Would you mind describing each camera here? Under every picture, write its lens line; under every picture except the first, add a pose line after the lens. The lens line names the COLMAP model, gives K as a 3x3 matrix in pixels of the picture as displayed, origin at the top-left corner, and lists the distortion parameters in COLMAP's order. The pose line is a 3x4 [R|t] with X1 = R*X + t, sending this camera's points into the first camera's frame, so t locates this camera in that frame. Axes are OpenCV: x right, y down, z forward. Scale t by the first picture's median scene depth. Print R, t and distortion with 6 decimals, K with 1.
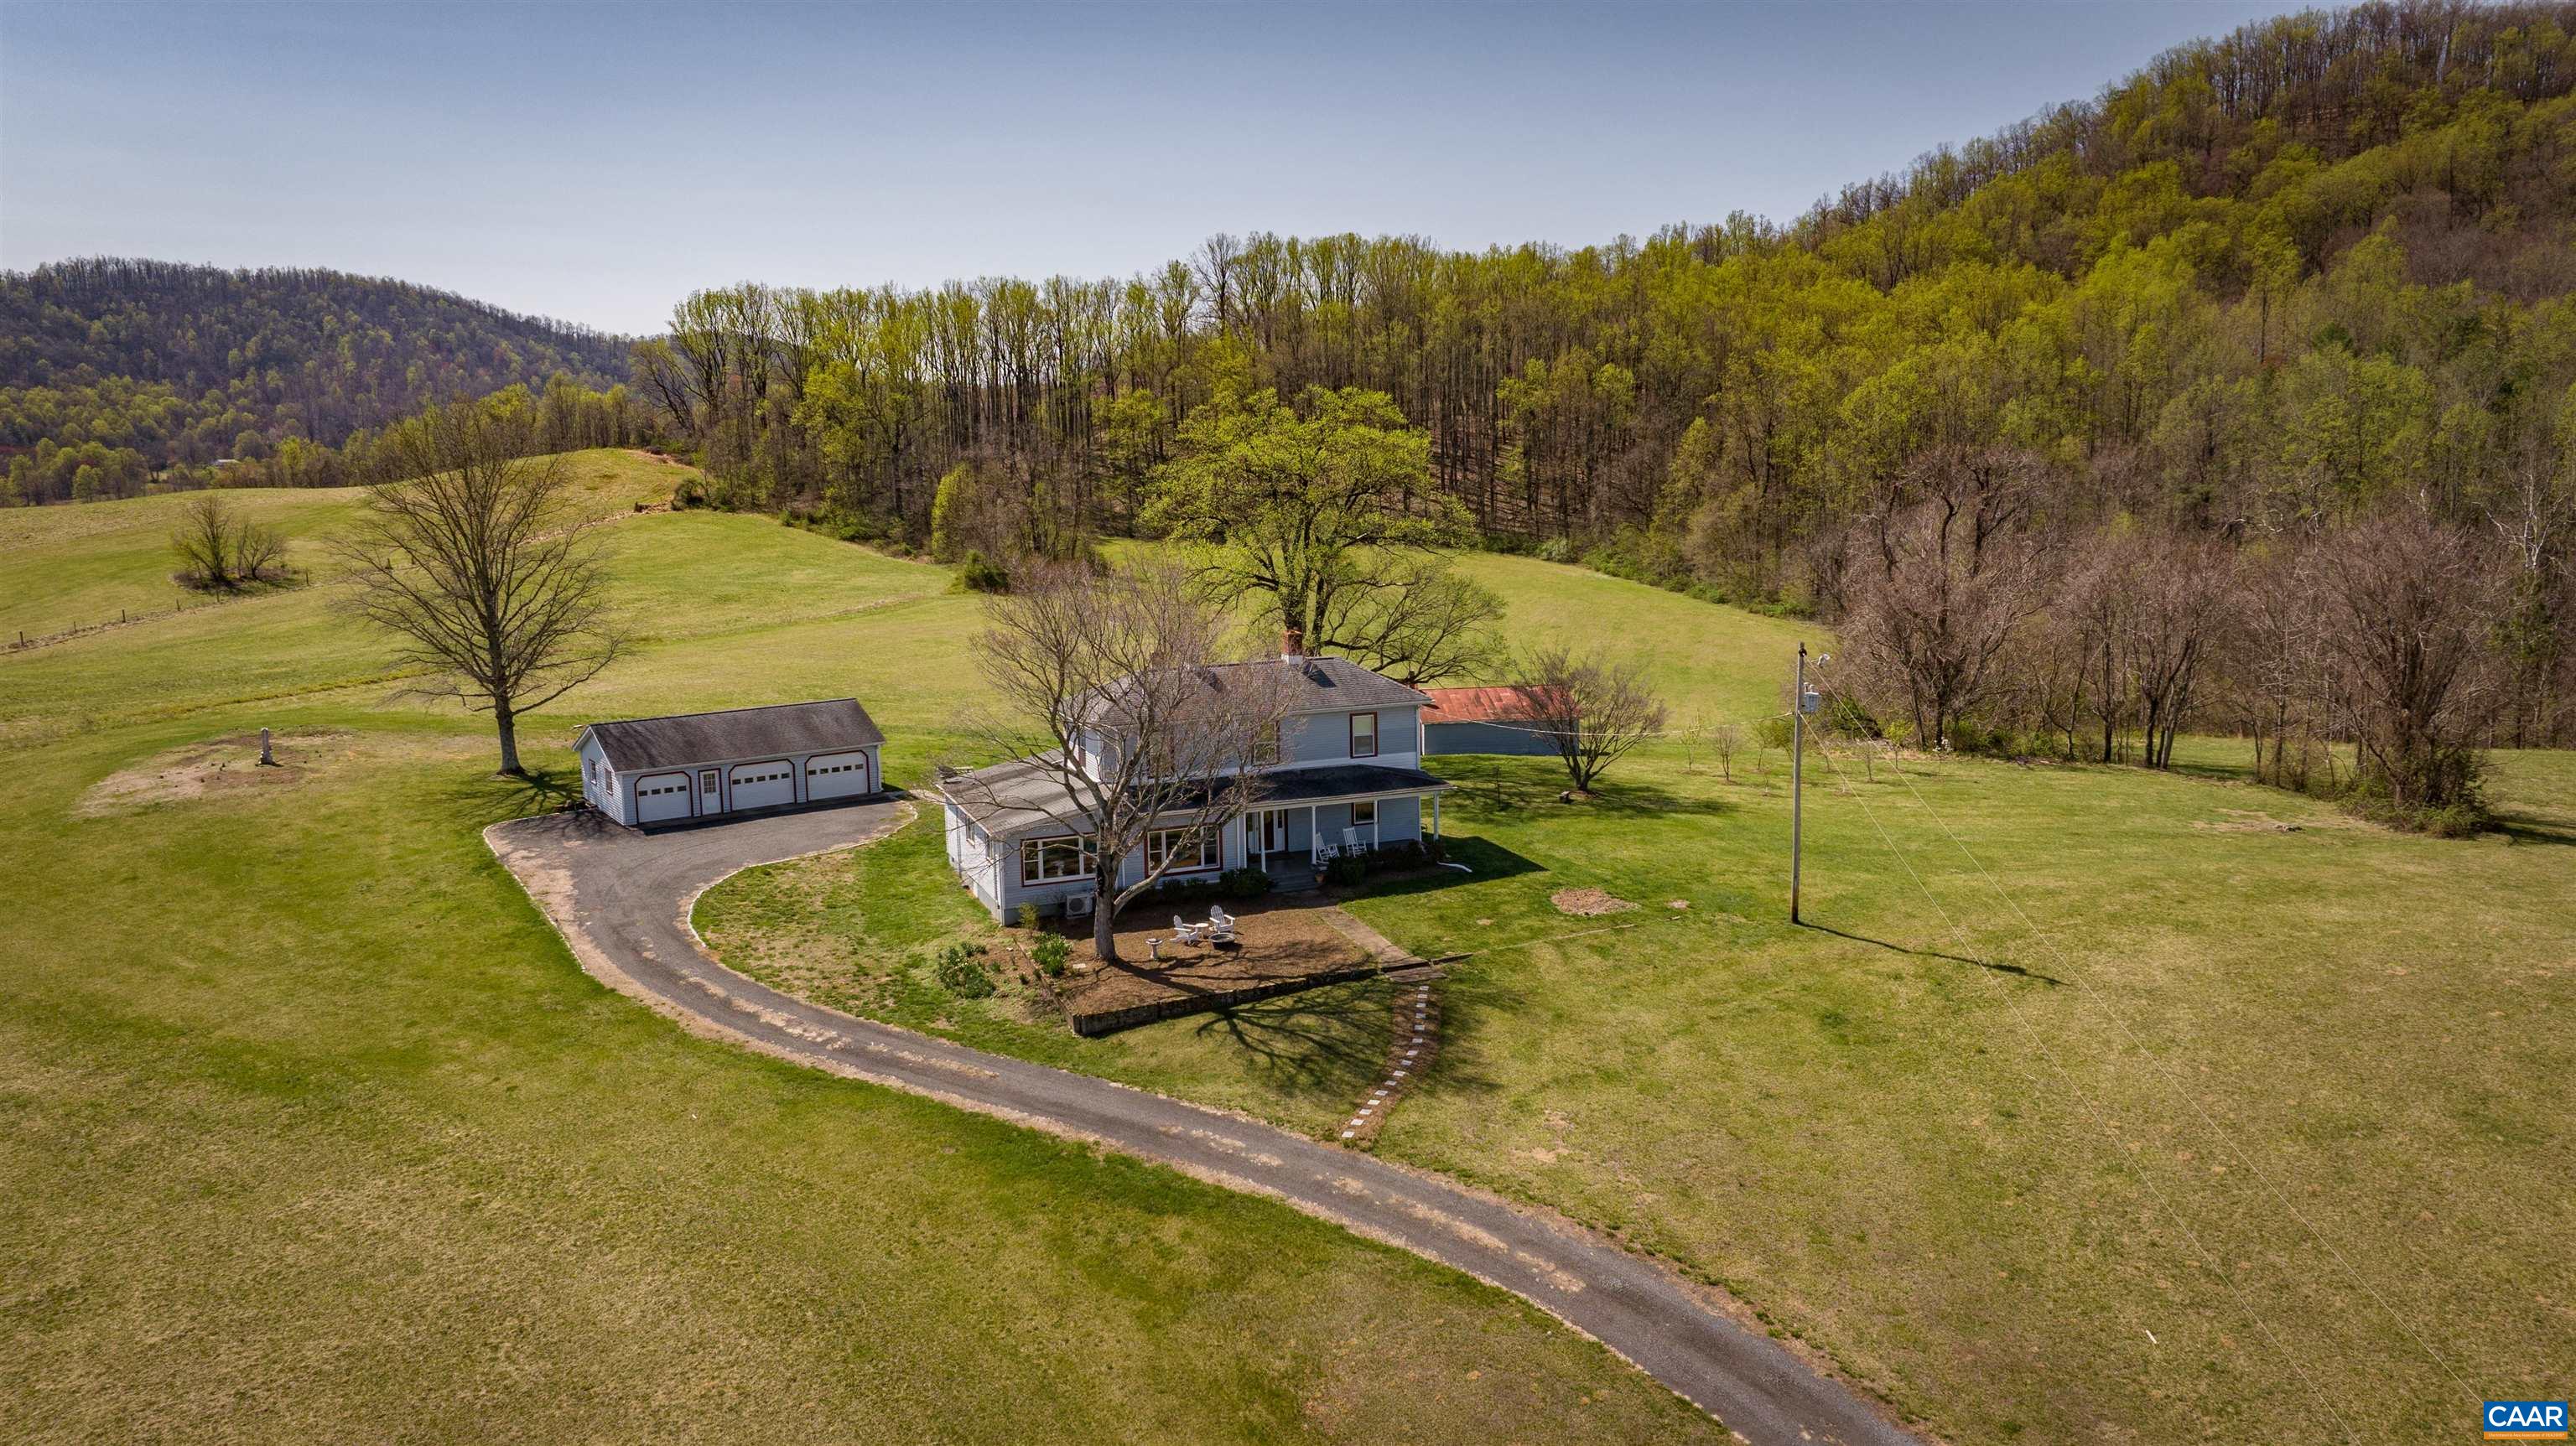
lens RADIAL K [[1810.1, 0, 1285.8], [0, 1810.1, 726.5], [0, 0, 1]] dist [-0.032573, 0.023857]
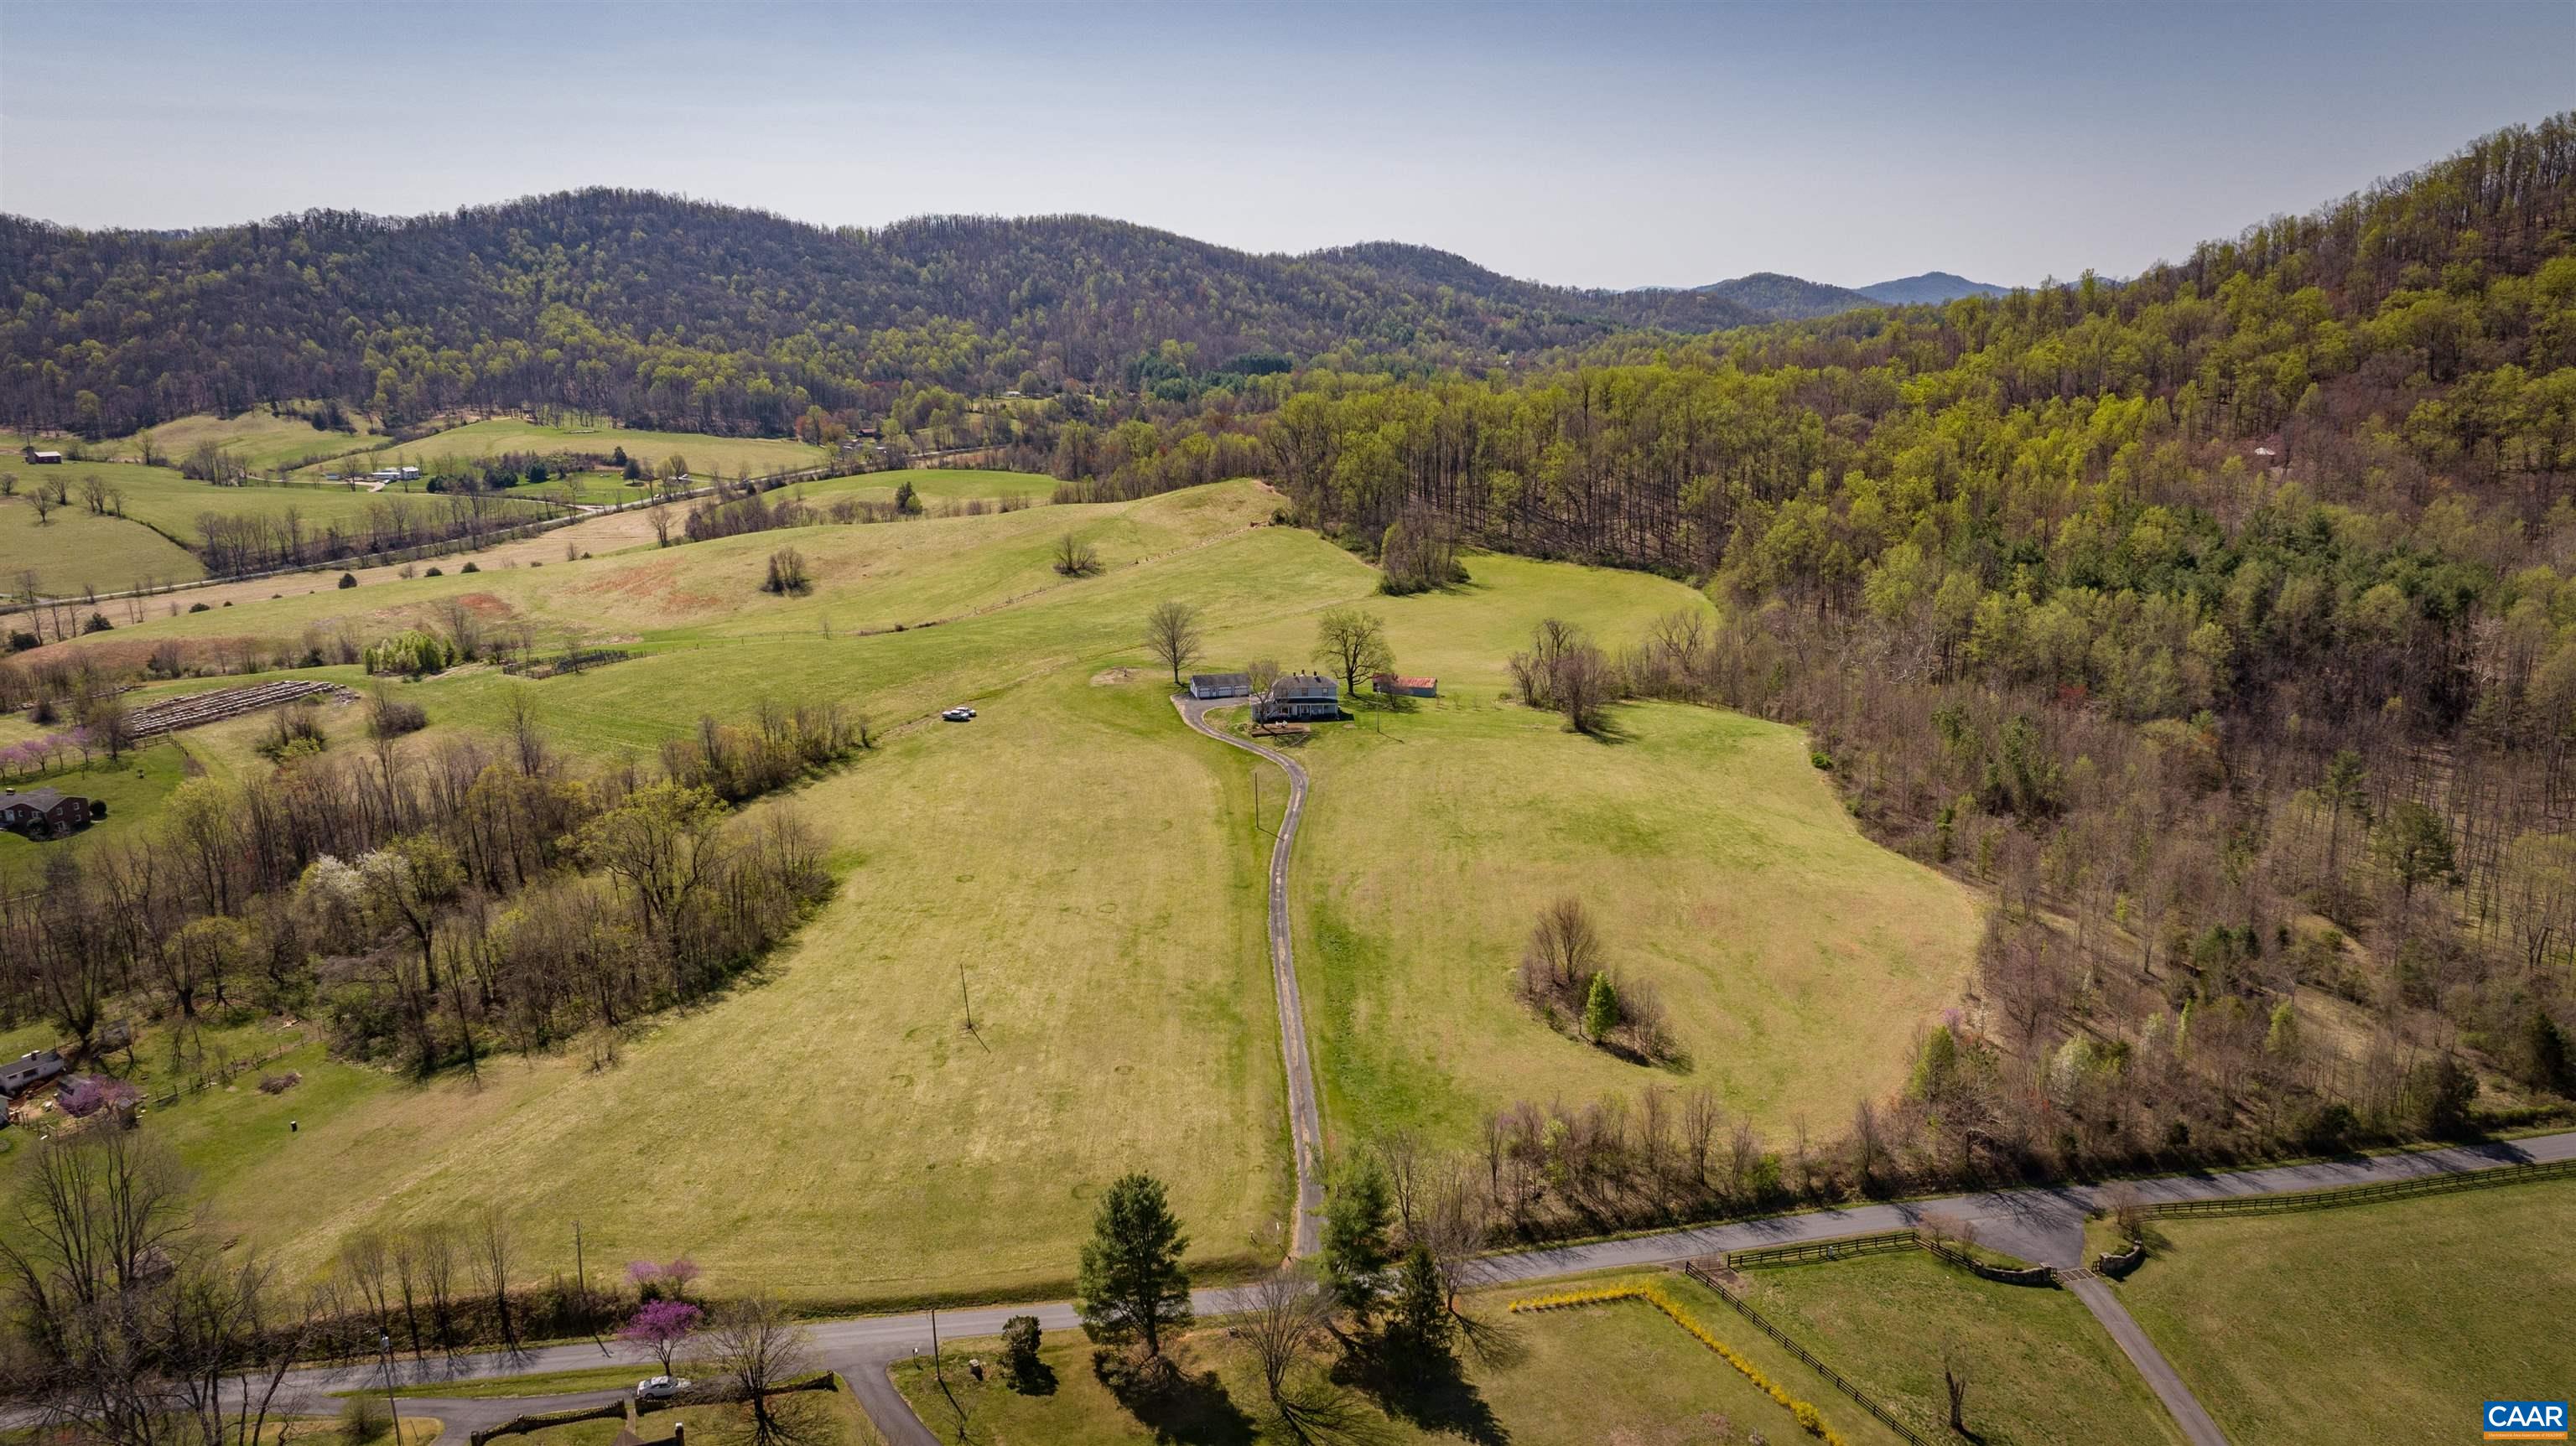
lens RADIAL K [[1810.1, 0, 1292.4], [0, 1810.1, 714.2], [0, 0, 1]] dist [-0.032573, 0.023857]
pose [[0.936268, 0.084837, -0.340887, 0.319635], [-0.062436, 0.995138, 0.076175, -0.059514], [0.345692, -0.050037, 0.937013, -0.723270]]
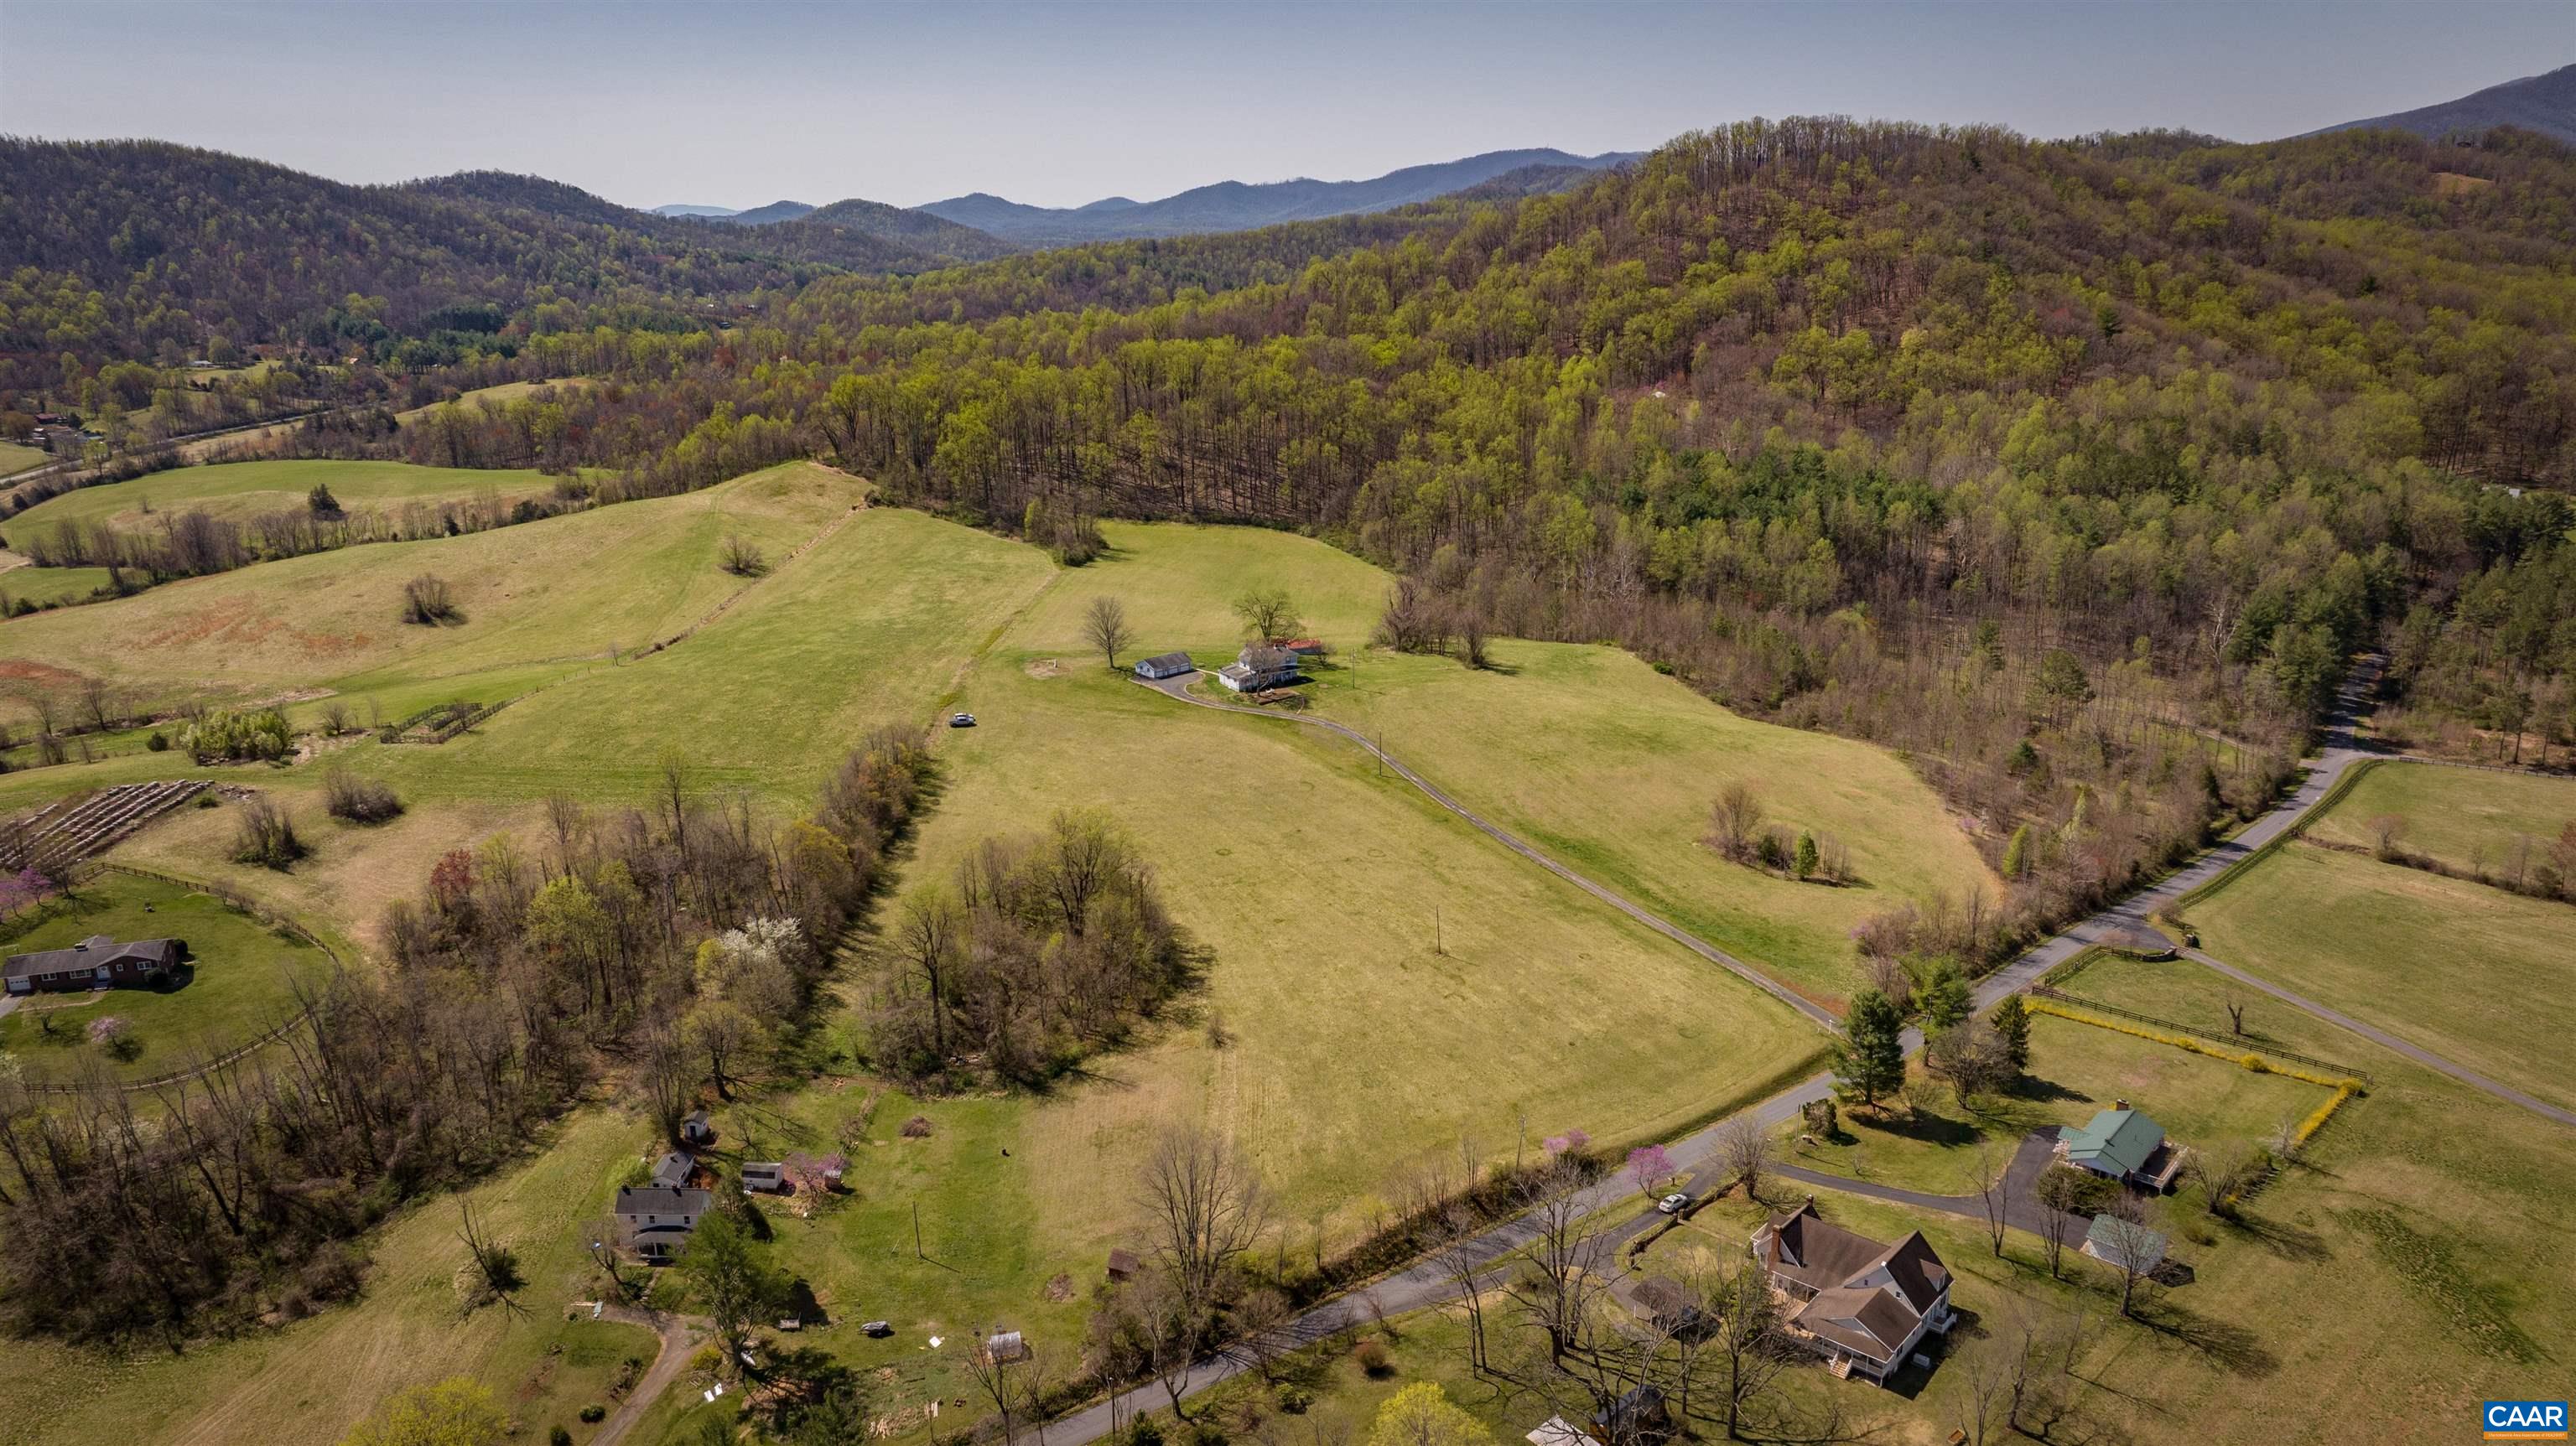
lens RADIAL K [[1810.1, 0, 1294.5], [0, 1810.1, 727.9], [0, 0, 1]] dist [-0.032573, 0.023857]
pose [[0.988207, -0.035179, 0.149028, -0.158402], [0.018036, 0.993219, 0.114853, -0.087018], [-0.152058, -0.110810, 0.982140, -0.936260]]
